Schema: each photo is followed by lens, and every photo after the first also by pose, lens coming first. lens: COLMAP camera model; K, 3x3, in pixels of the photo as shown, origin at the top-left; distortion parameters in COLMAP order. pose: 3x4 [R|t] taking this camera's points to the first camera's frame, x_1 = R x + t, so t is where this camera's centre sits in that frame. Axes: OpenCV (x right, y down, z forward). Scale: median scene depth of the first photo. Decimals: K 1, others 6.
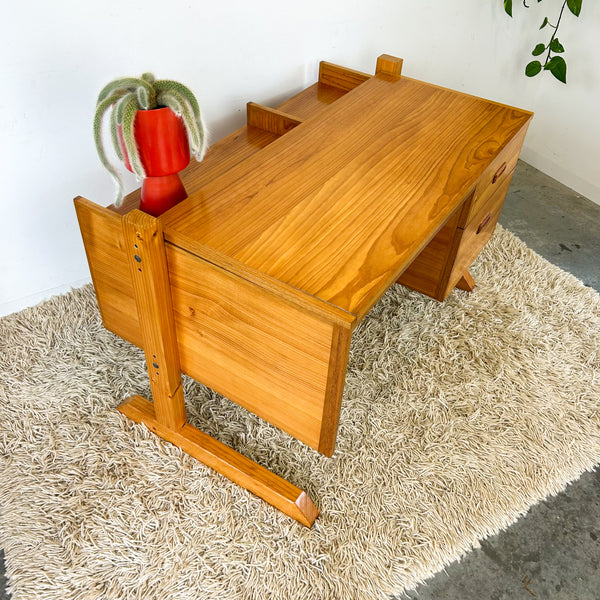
lens RADIAL K [[612.6, 0, 298.6], [0, 612.6, 304.2], [0, 0, 1]] dist [0.018398, 0.000000]
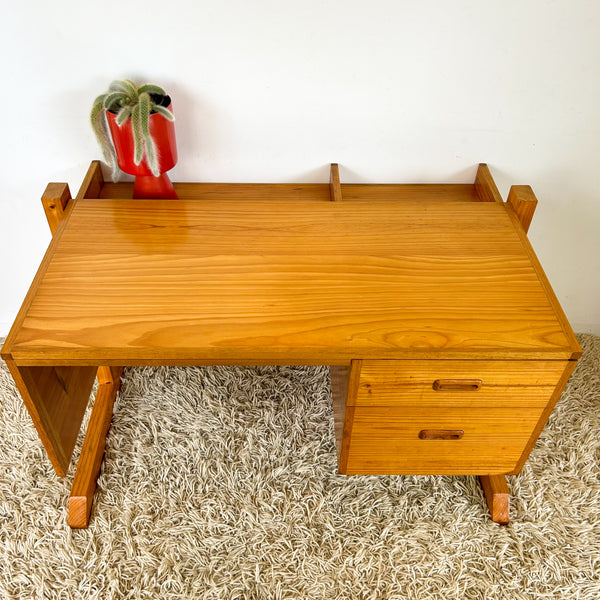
lens RADIAL K [[612.6, 0, 293.8], [0, 612.6, 299.1], [0, 0, 1]] dist [0.018398, 0.000000]
pose [[0.553139, 0.535206, -0.638429, 0.637715], [-0.548377, 0.810815, 0.204603, -0.344836], [0.627152, 0.236926, 0.741988, 0.349595]]
